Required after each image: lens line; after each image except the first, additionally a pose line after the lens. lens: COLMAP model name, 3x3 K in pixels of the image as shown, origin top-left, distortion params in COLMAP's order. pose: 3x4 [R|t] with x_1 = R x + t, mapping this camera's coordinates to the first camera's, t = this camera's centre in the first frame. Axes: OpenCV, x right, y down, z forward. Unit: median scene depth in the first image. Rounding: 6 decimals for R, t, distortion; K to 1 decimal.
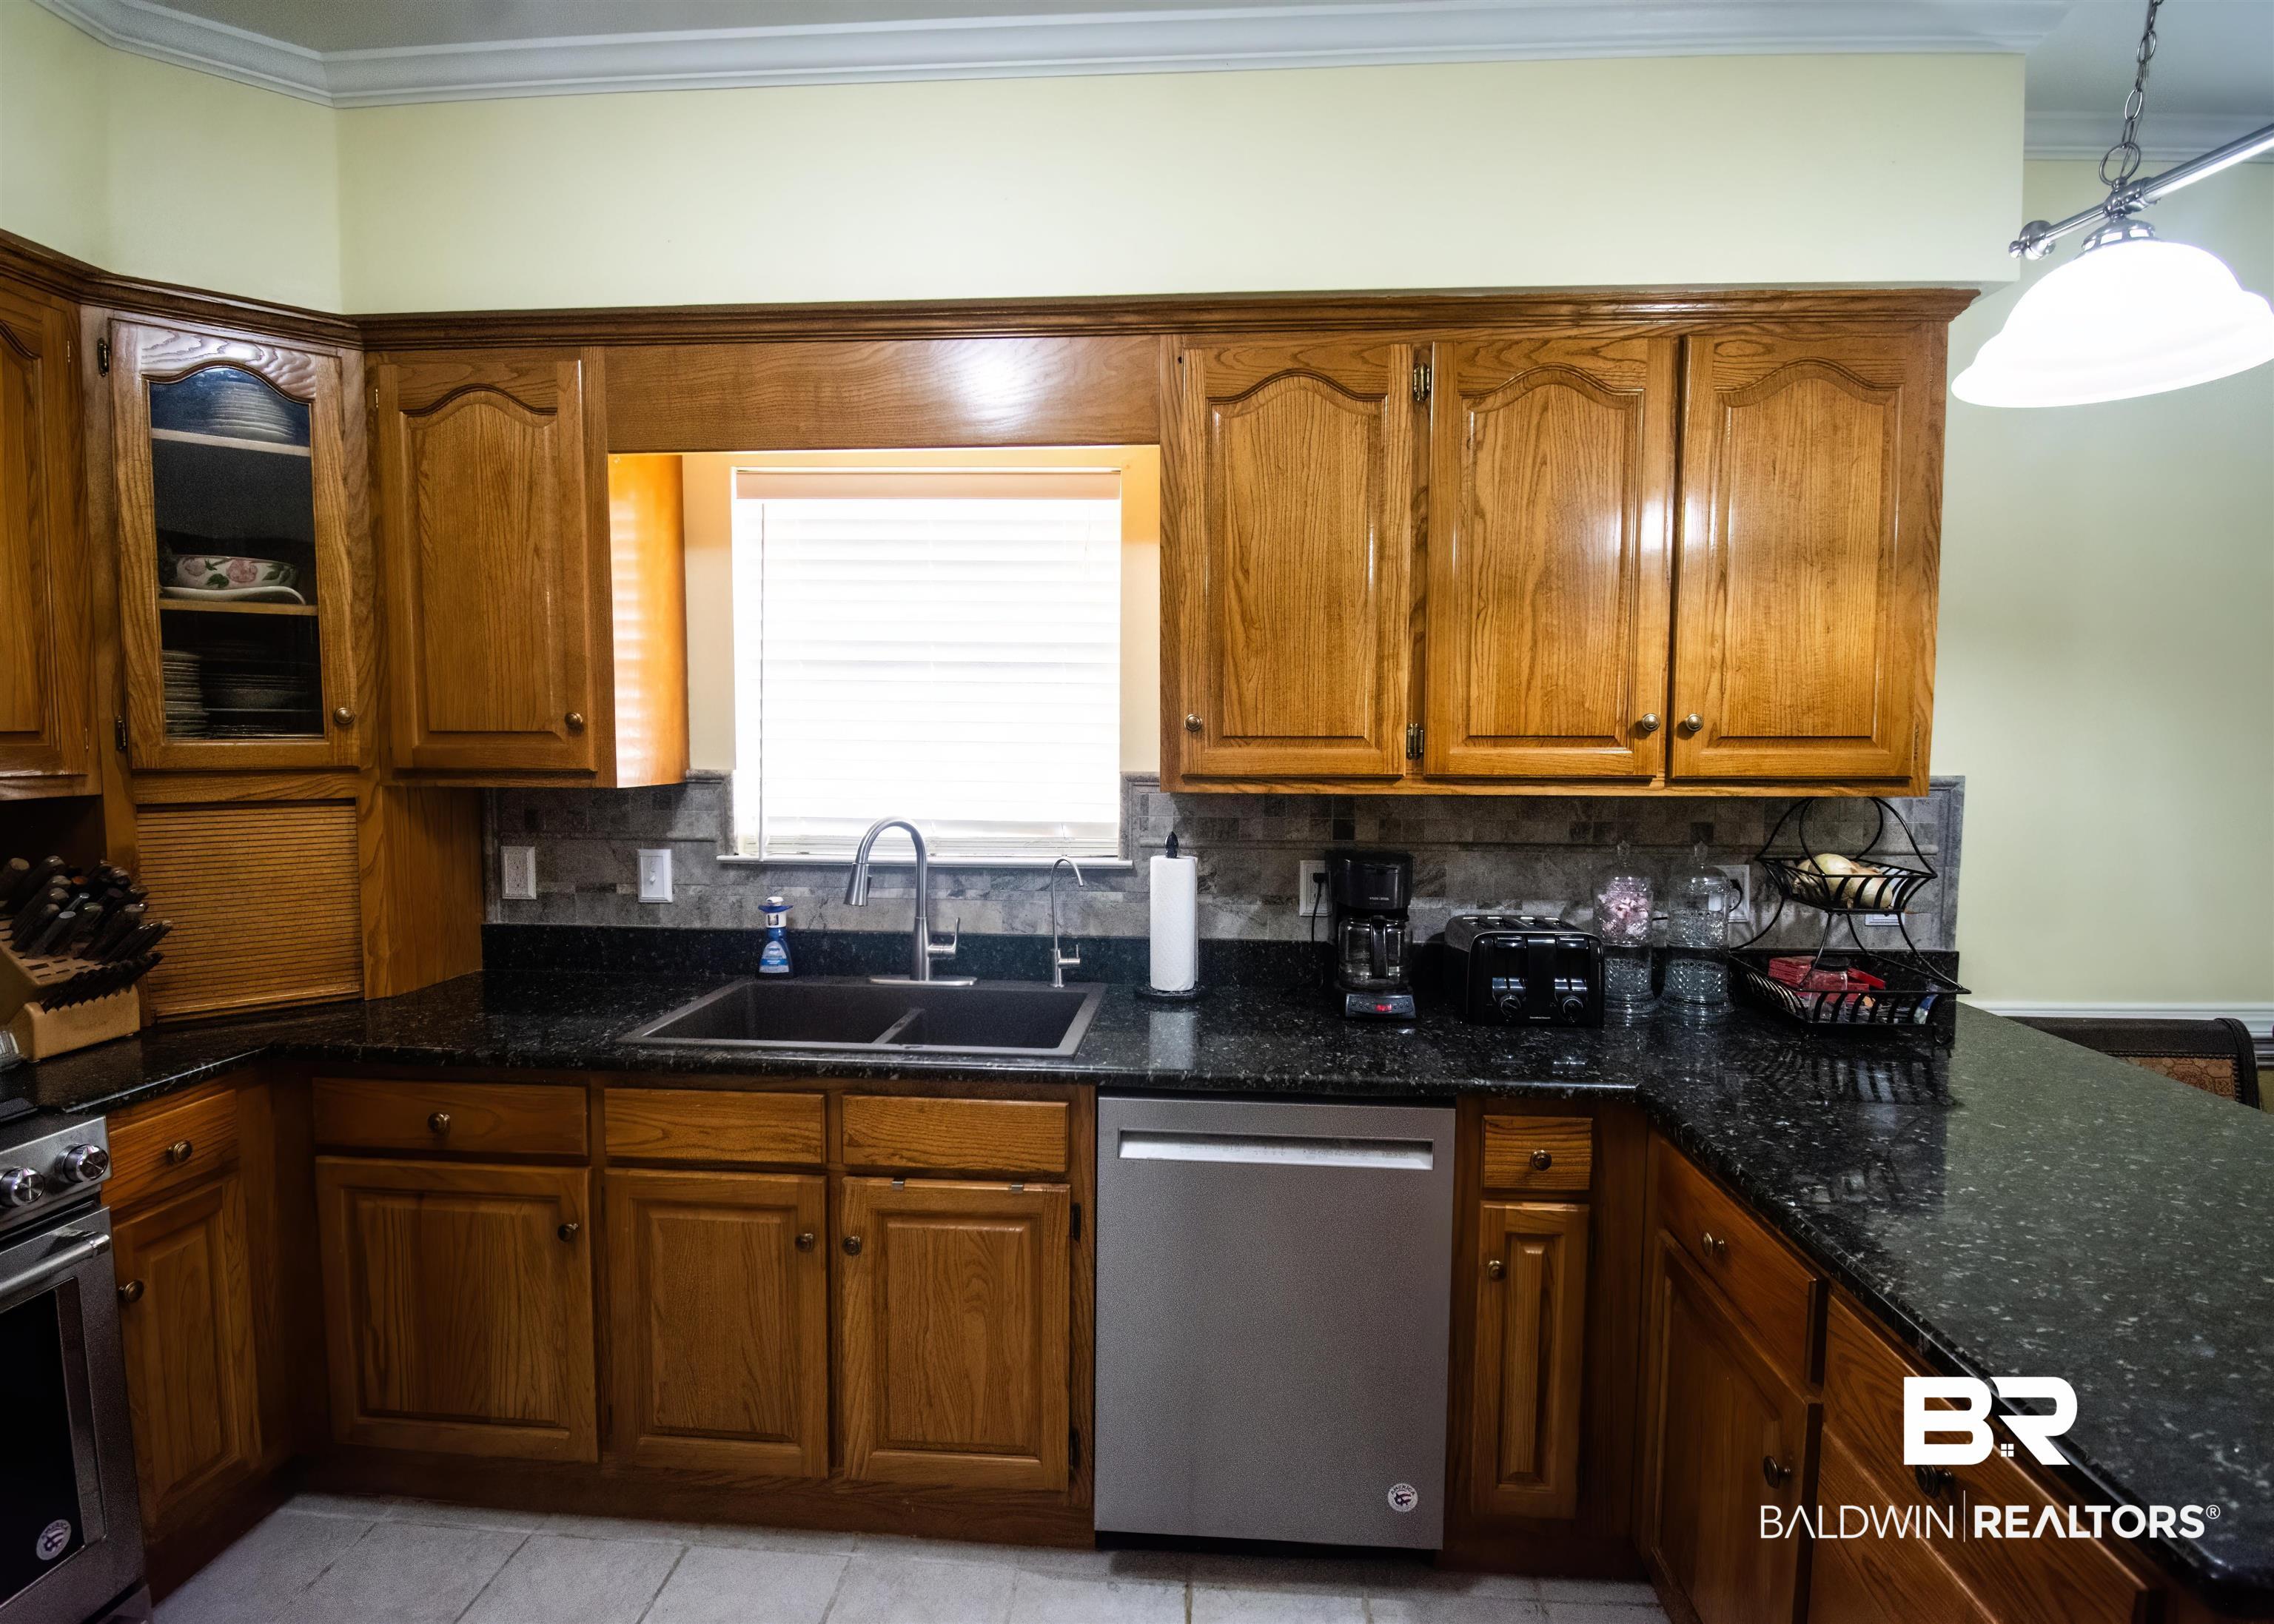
lens RADIAL K [[1112.6, 0, 1146.2], [0, 1112.6, 813.9], [0, 0, 1]] dist [-0.000348, -0.009033]
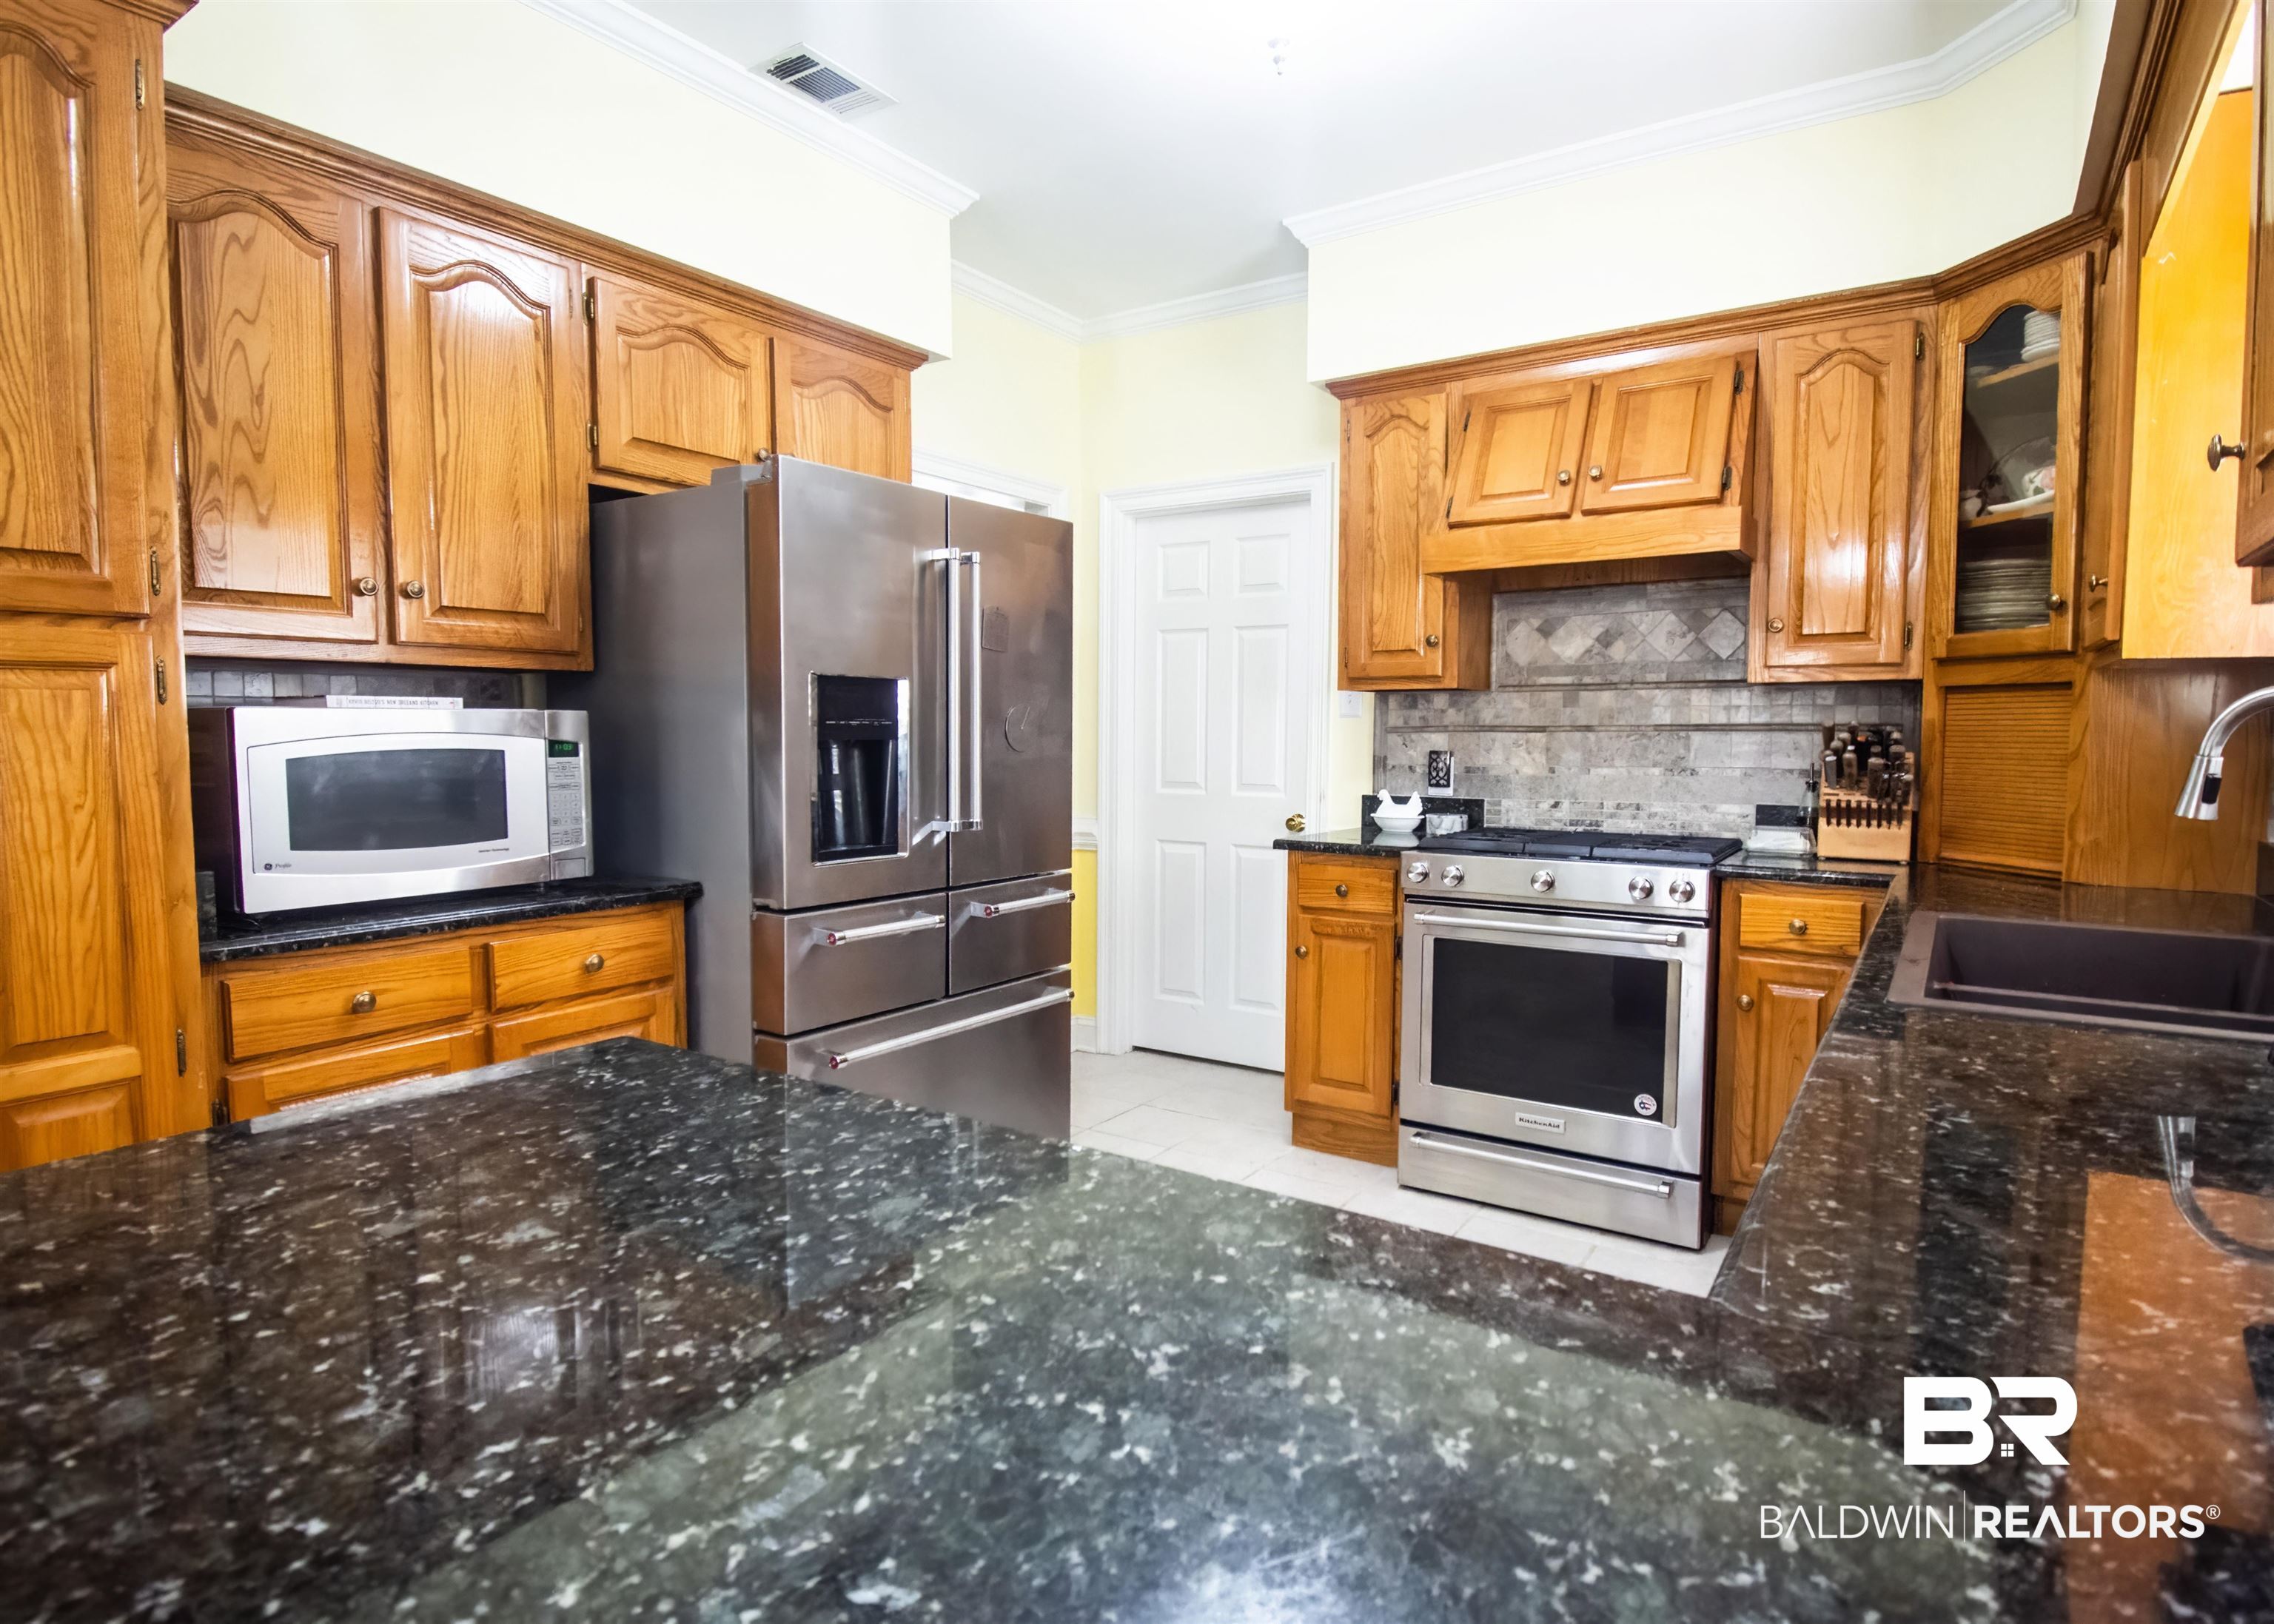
lens RADIAL K [[1214.9, 0, 1134.2], [0, 1214.9, 820.6], [0, 0, 1]] dist [-0.006238, -0.003523]
pose [[-0.498432, 0.061908, -0.864715, 0.717614], [-0.066322, 0.991801, 0.109235, 0.050540], [0.864388, 0.111796, -0.490240, 0.845529]]
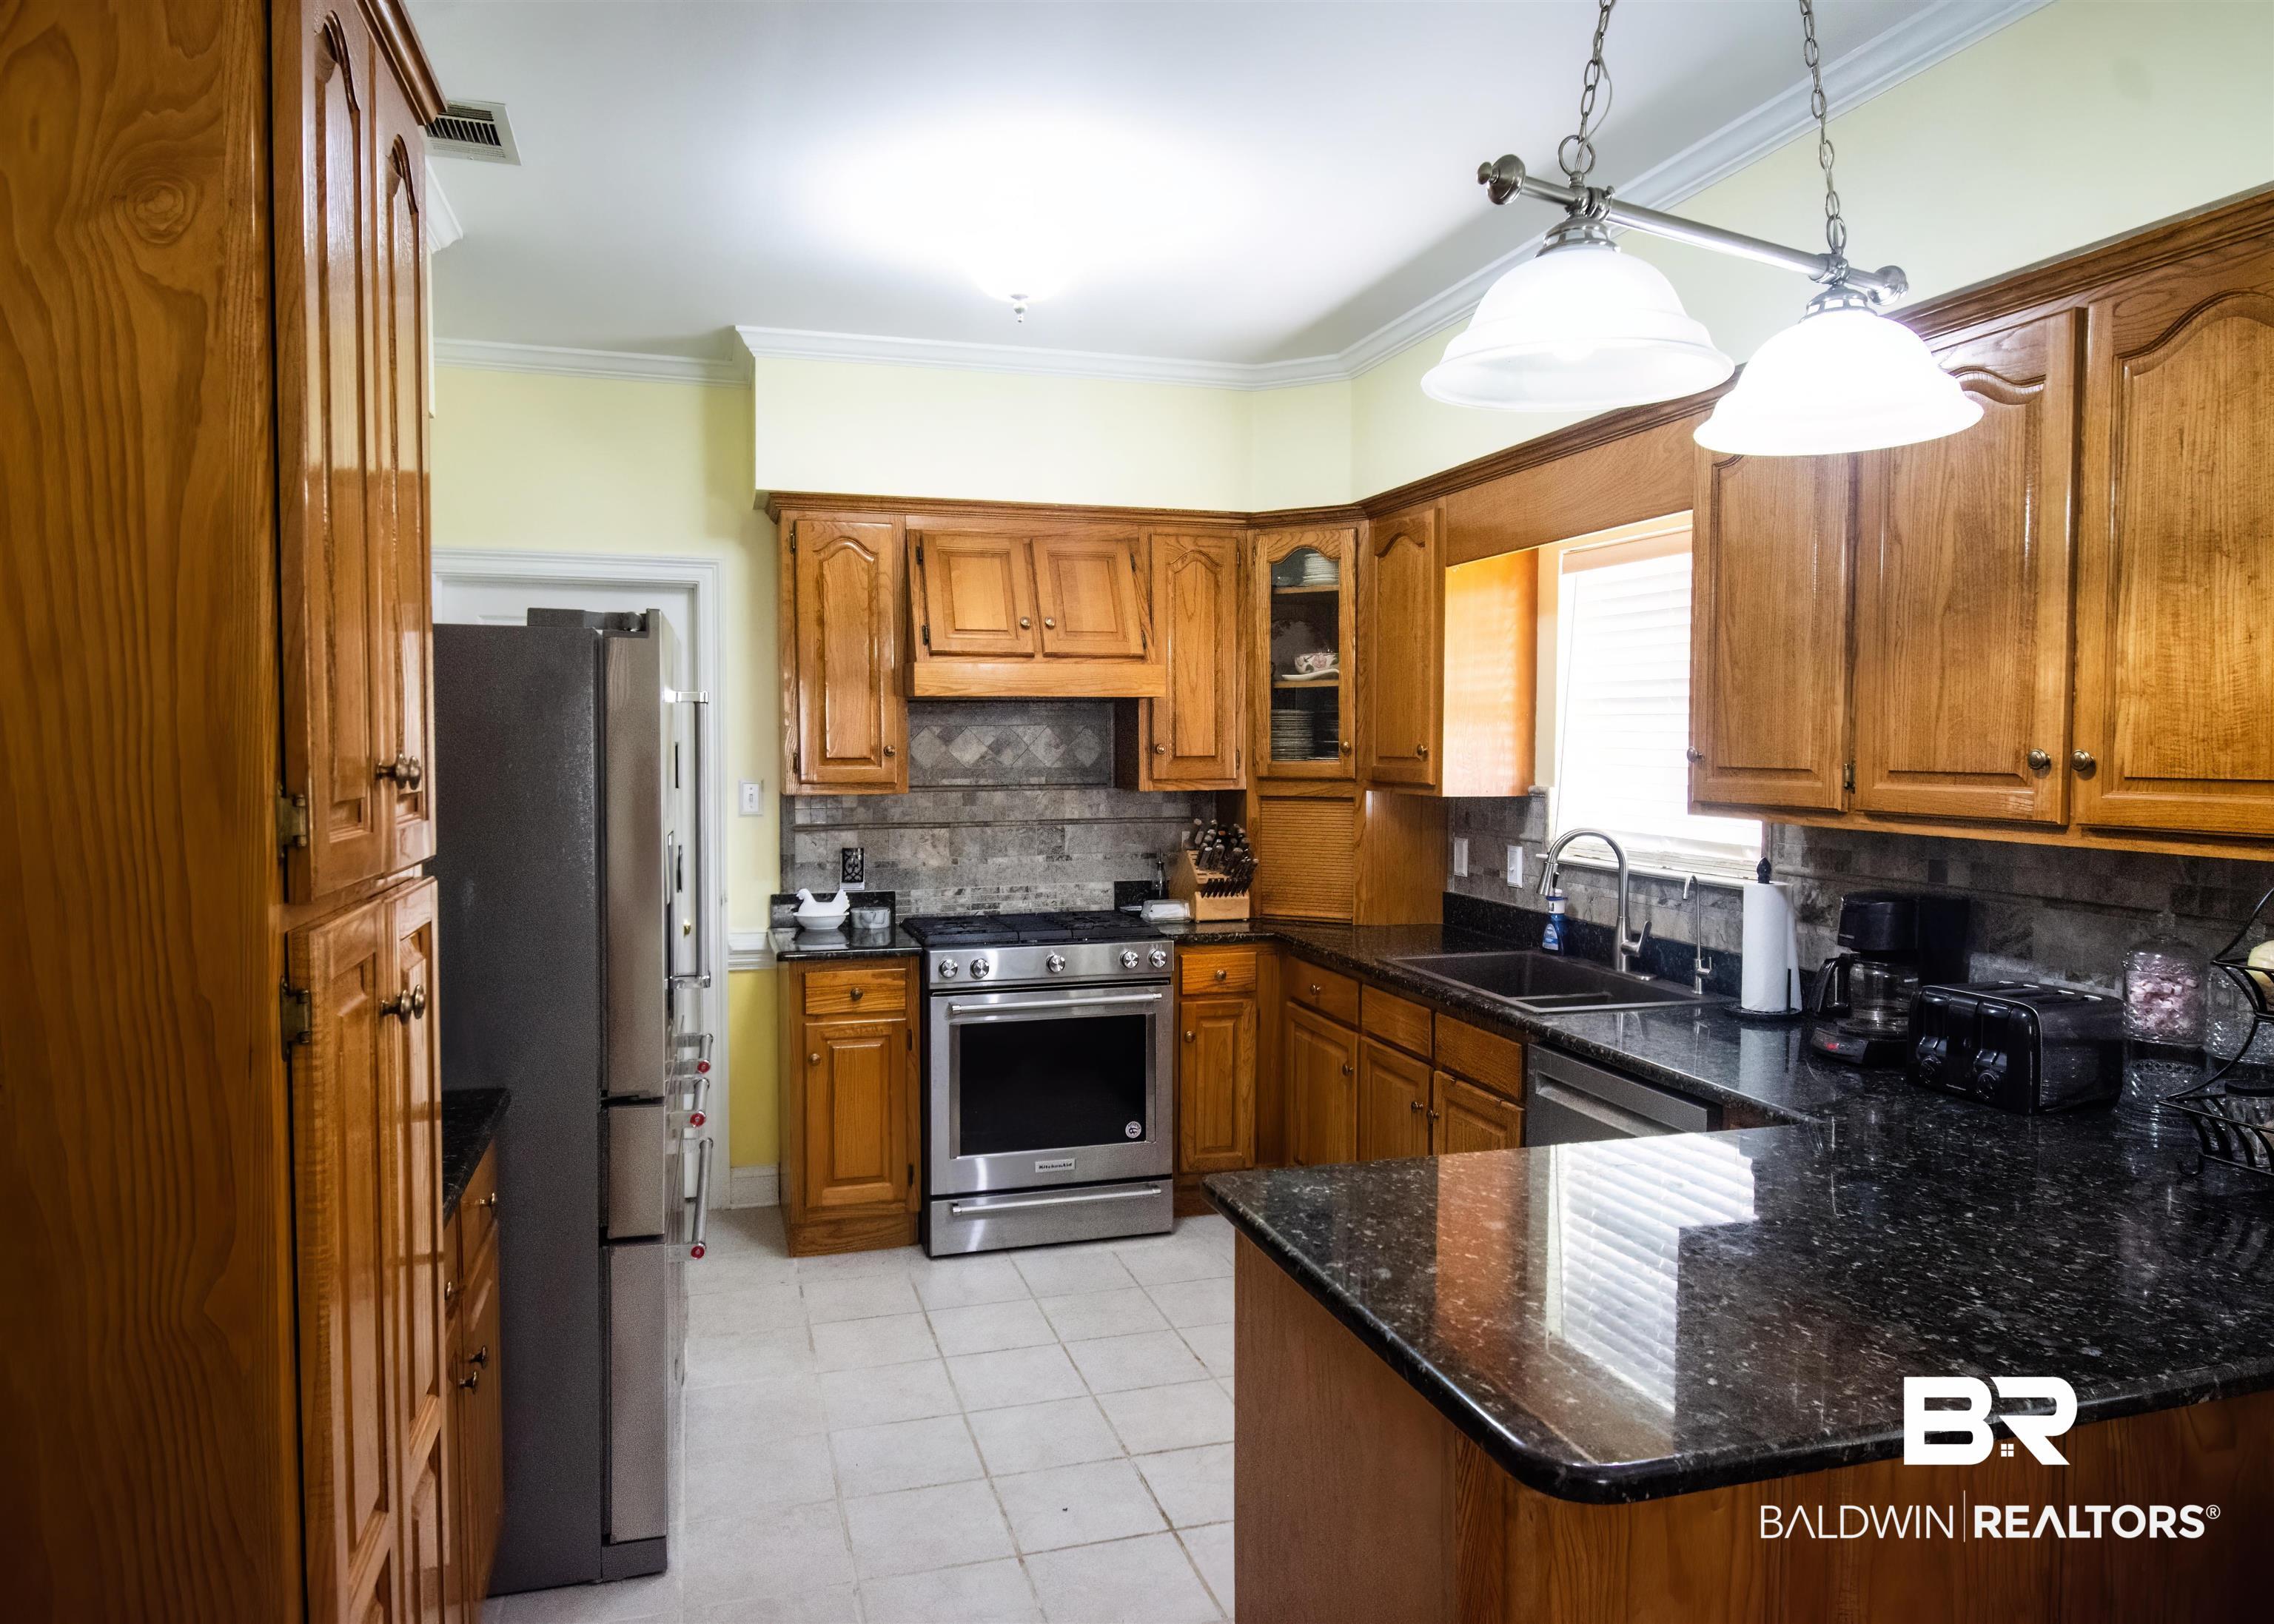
lens RADIAL K [[1467.1, 0, 1144.2], [0, 1467.1, 812.9], [0, 0, 1]] dist [-0.005969, -0.008981]
pose [[0.356457, 0.043882, -0.933281, 1.205242], [-0.067491, 0.997496, 0.021124, -0.017280], [0.931871, 0.055458, 0.358526, -0.042159]]
